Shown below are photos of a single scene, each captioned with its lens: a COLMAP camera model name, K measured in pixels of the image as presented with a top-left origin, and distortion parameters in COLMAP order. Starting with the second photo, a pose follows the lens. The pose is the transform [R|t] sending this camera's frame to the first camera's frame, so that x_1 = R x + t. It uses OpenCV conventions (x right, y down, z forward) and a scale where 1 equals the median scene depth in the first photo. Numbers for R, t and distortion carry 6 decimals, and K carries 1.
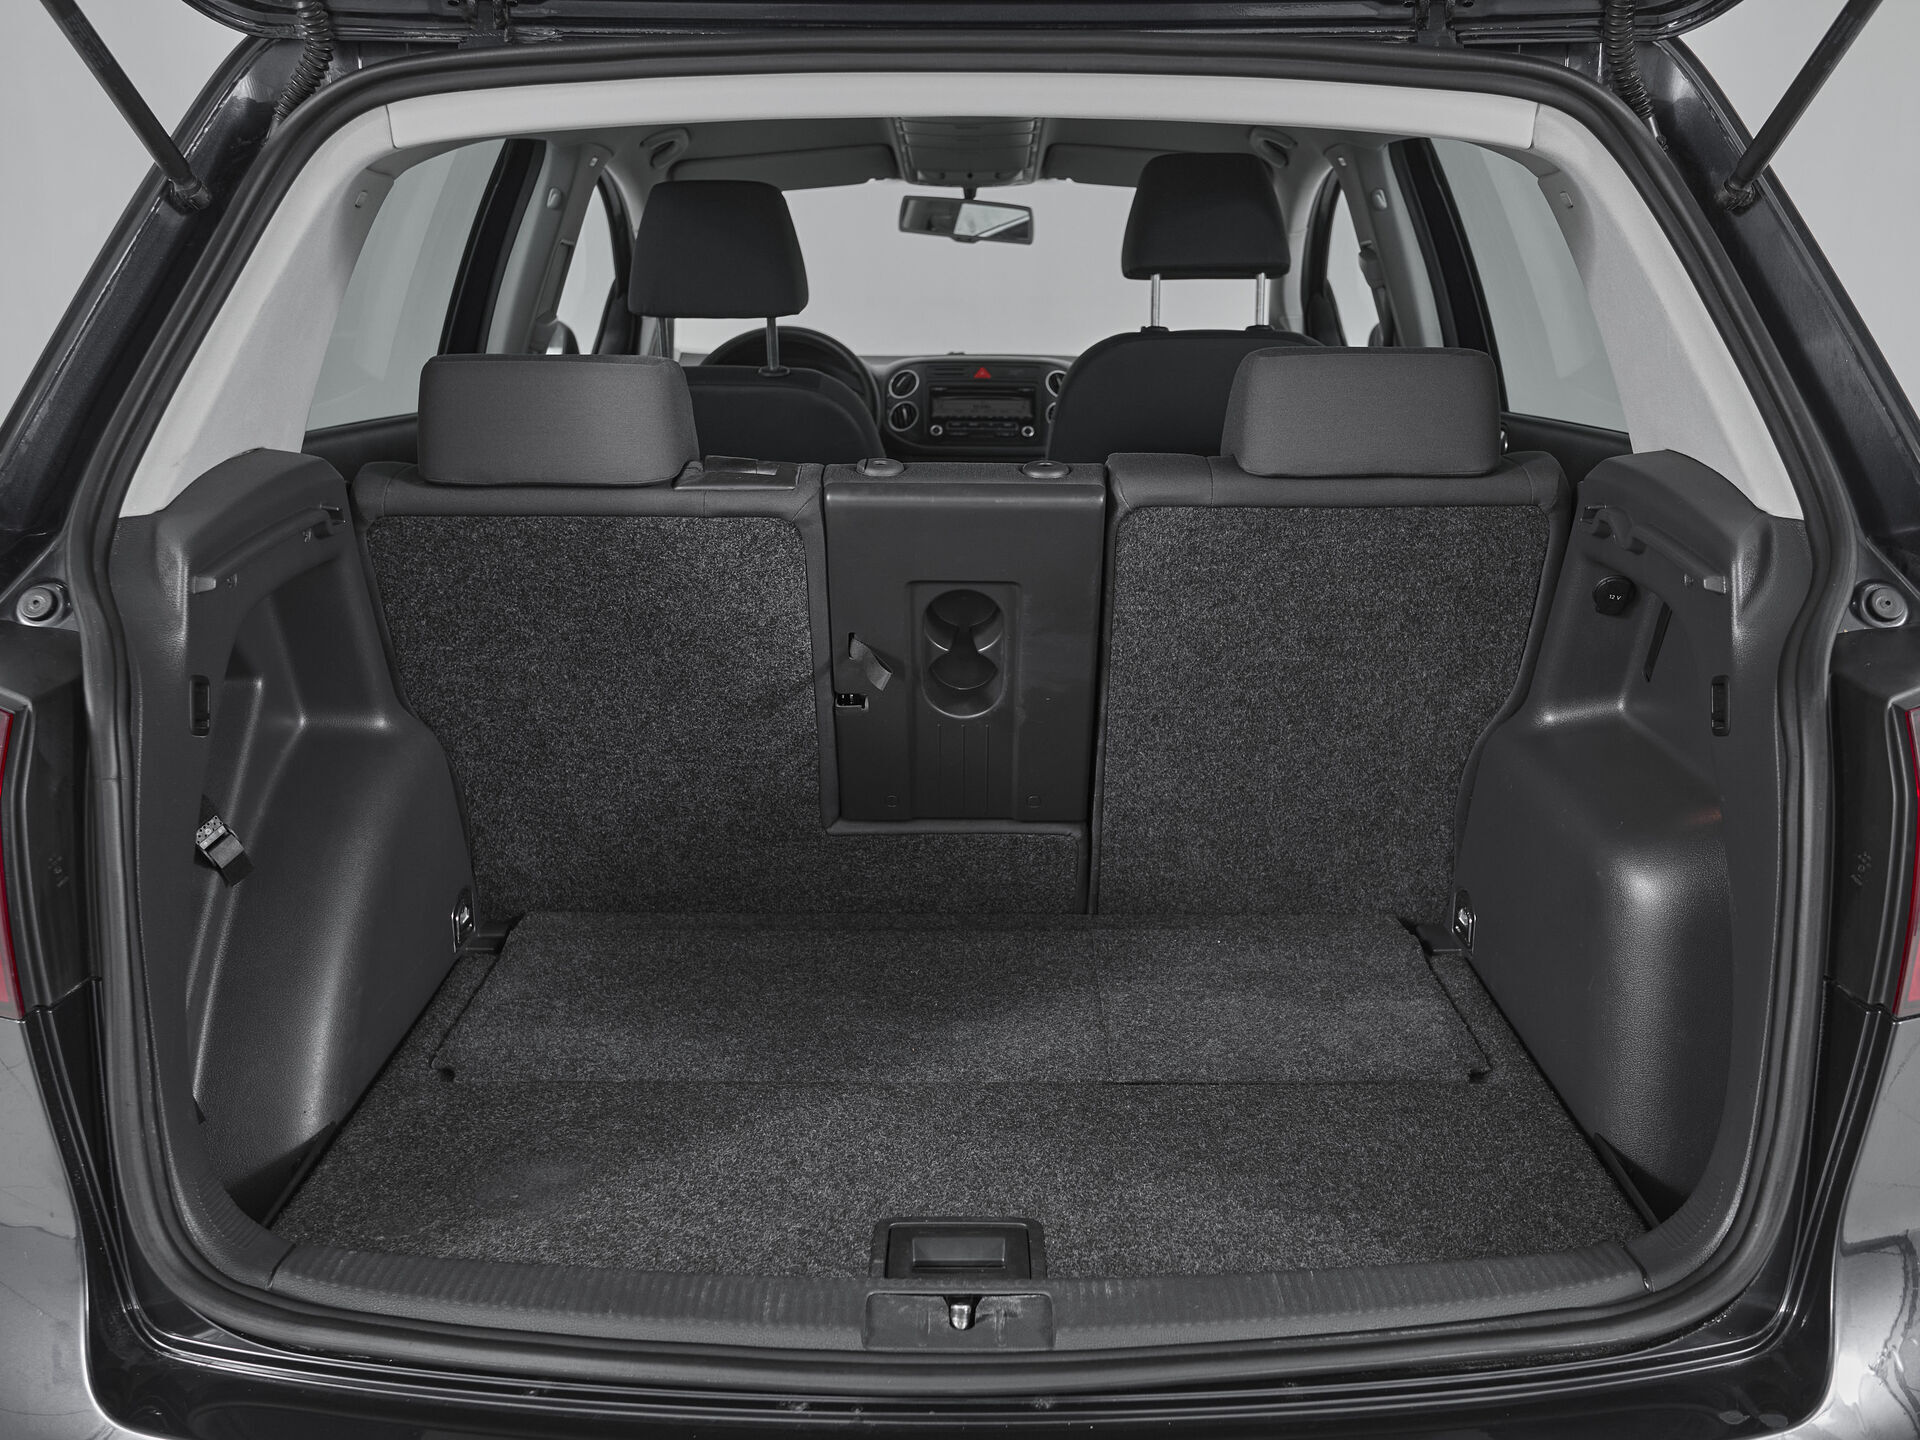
lens RADIAL K [[1607.2, 0, 940.9], [0, 1607.2, 724.9], [0, 0, 1]] dist [0.012333, 0.001171]
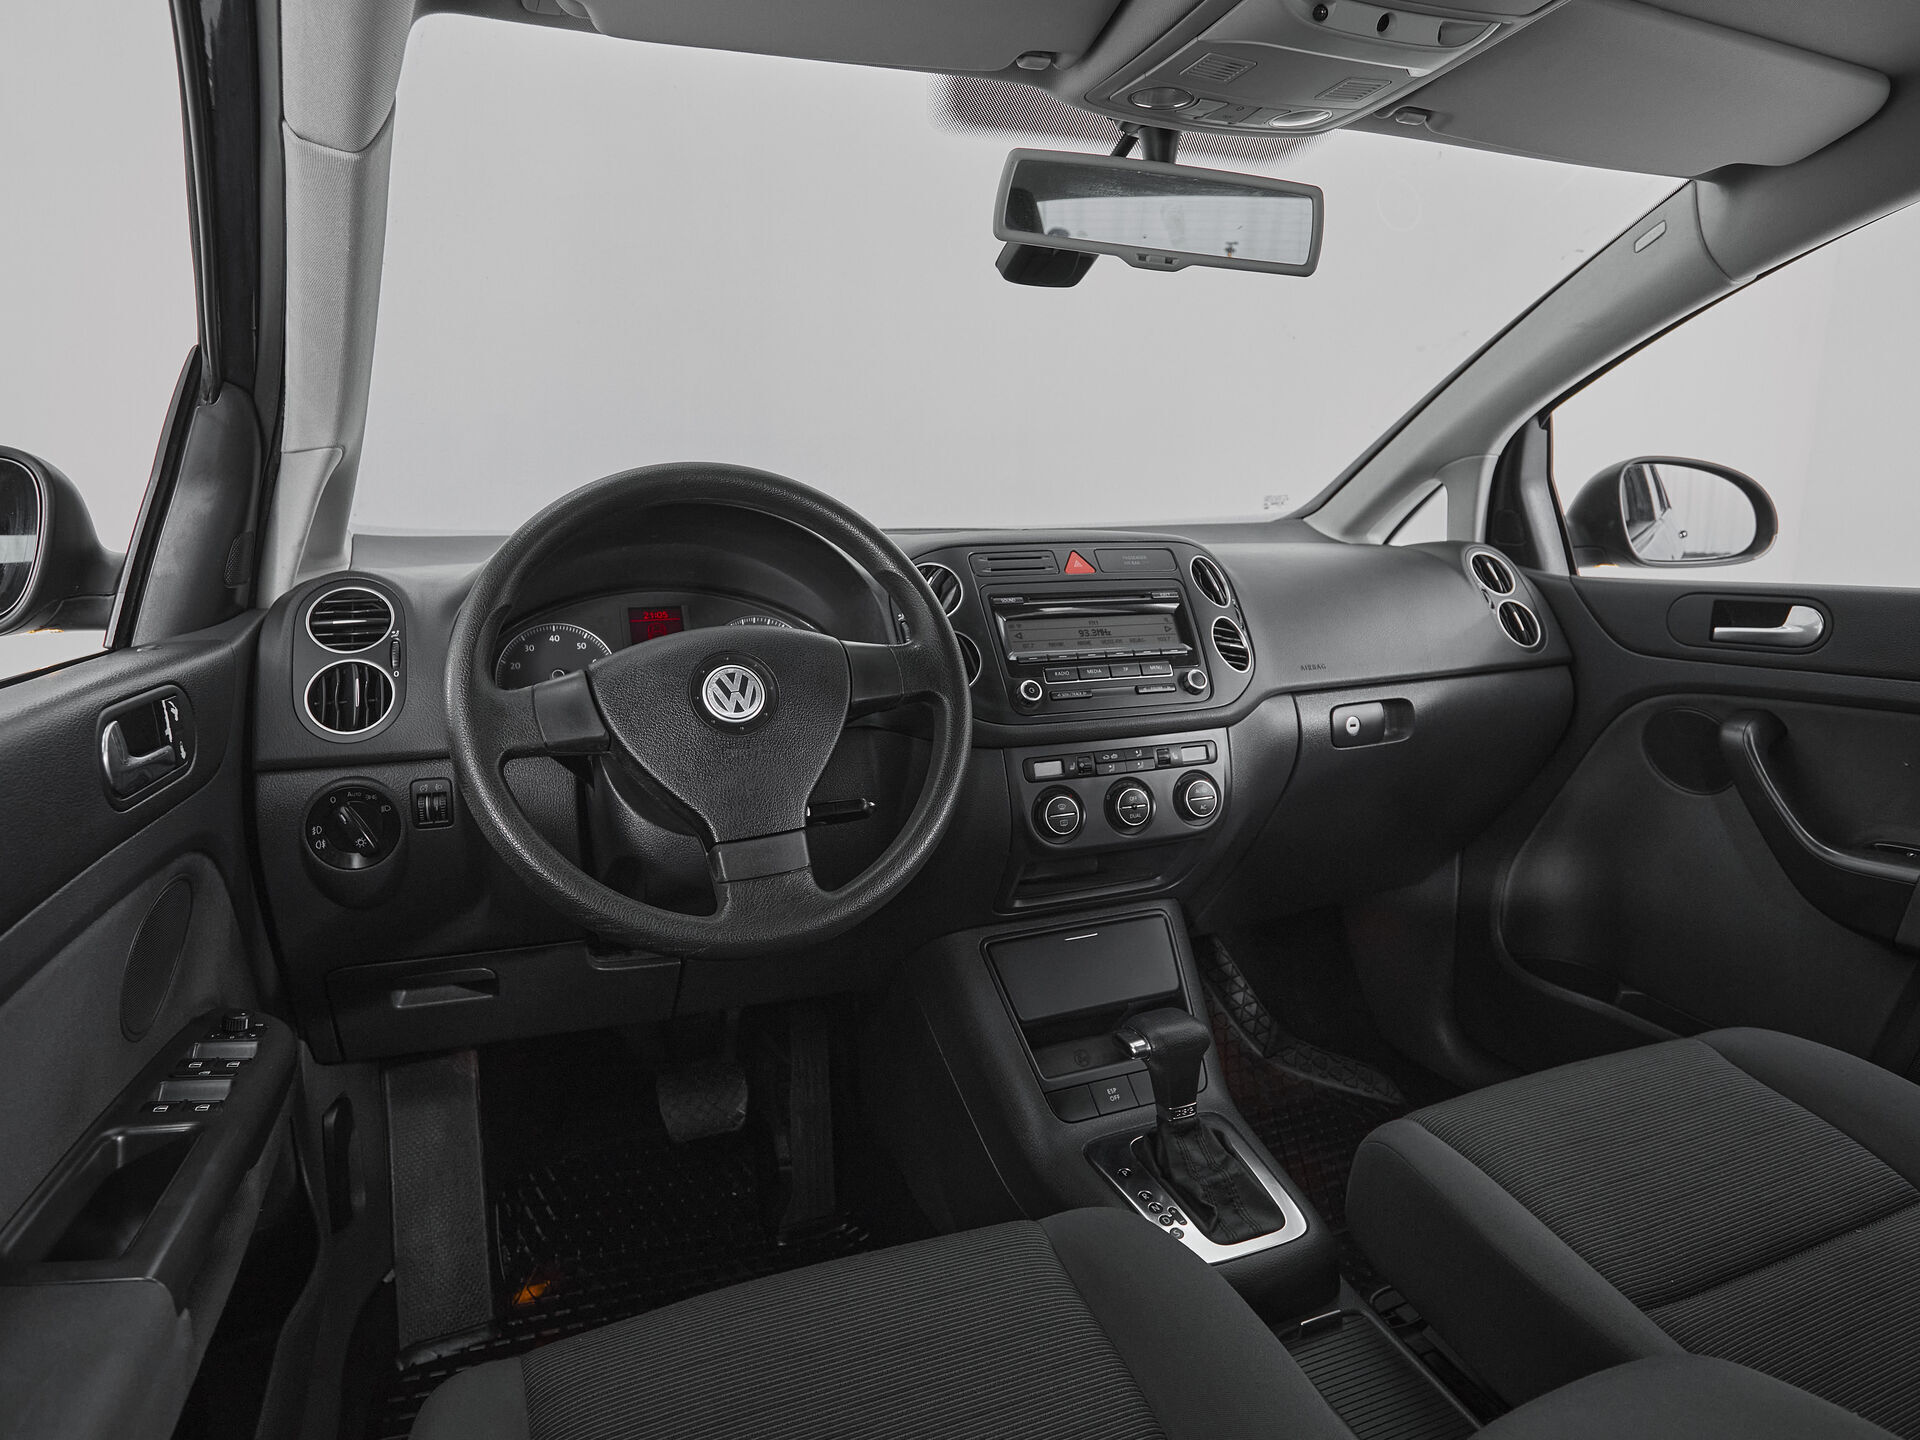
lens RADIAL K [[1165.3, 0, 920.2], [0, 1165.3, 702.7], [0, 0, 1]] dist [-0.001503, 0.010103]
pose [[0.922105, -0.080133, 0.378551, -0.158203], [0.108452, 0.992631, -0.054053, -0.163881], [-0.371430, 0.090897, 0.924001, 0.697187]]
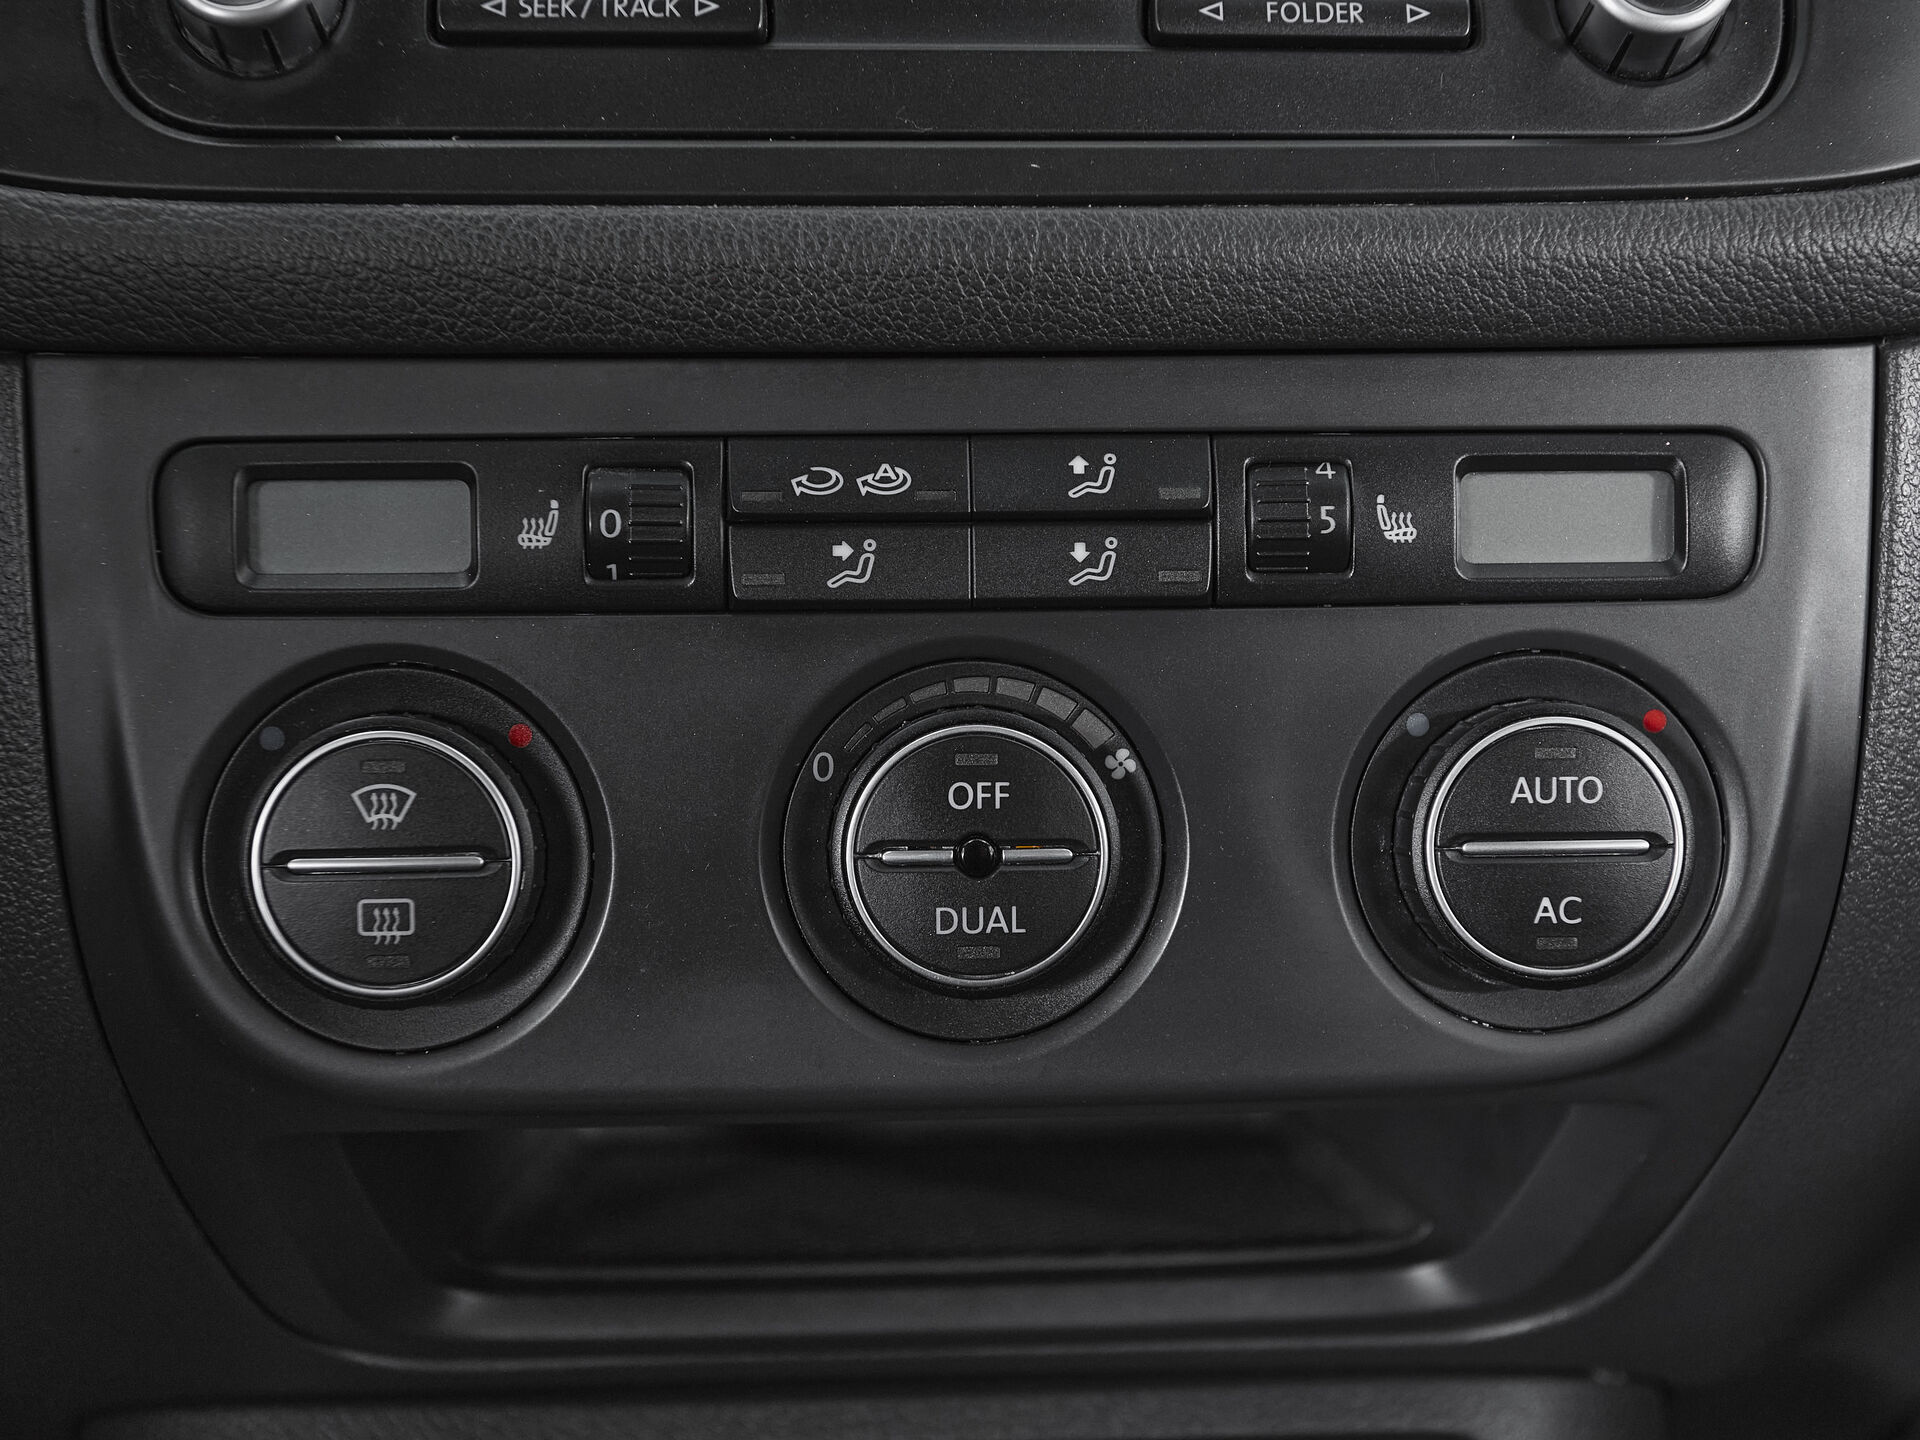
lens RADIAL K [[2697.9, 0, 950.9], [0, 2697.9, 734.5], [0, 0, 1]] dist [0.034879, 0.000000]
pose [[0.998001, -0.024920, 0.058073, 0.018017], [0.021642, 0.998173, 0.056420, -0.156489], [-0.059373, -0.055050, 0.996717, 0.882871]]
